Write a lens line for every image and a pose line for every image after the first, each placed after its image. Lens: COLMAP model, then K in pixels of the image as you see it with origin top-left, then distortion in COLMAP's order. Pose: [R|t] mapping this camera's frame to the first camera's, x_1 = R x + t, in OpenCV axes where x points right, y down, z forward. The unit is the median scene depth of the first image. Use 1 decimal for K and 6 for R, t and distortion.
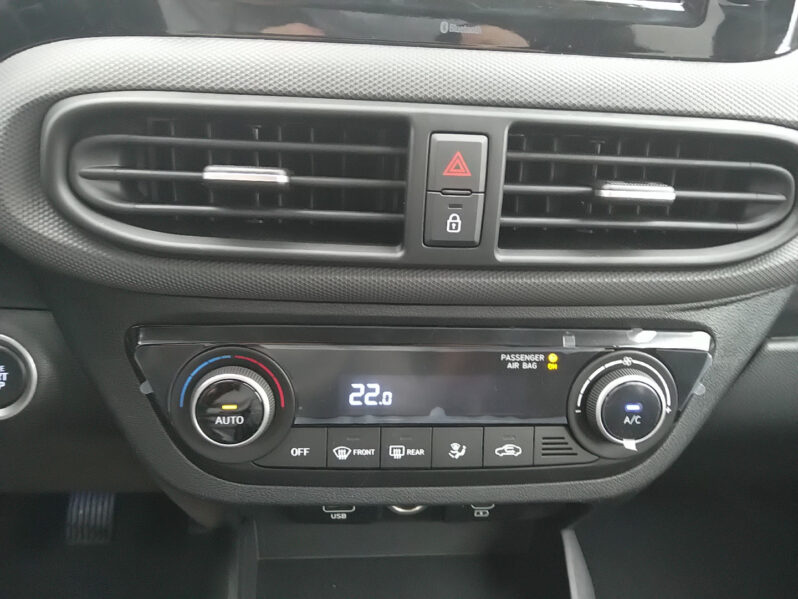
lens RADIAL K [[605.2, 0, 400.0], [0, 605.2, 296.3], [0, 0, 1]] dist [0.021354, -0.028470]
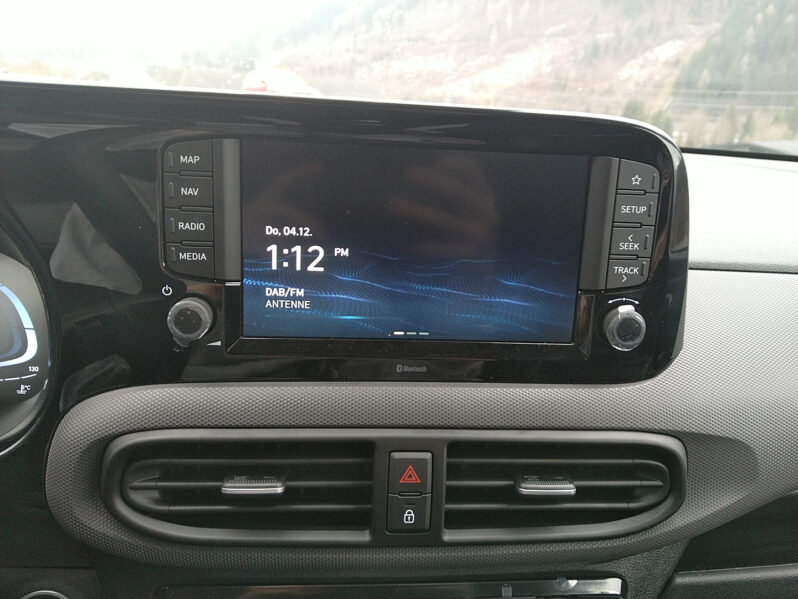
lens RADIAL K [[605.2, 0, 395.5], [0, 605.2, 316.2], [0, 0, 1]] dist [0.021354, -0.028470]
pose [[0.999911, -0.013302, 0.001057, 0.063618], [0.013317, 0.989794, -0.141879, -0.364875], [0.000841, 0.141880, 0.989884, -0.374797]]
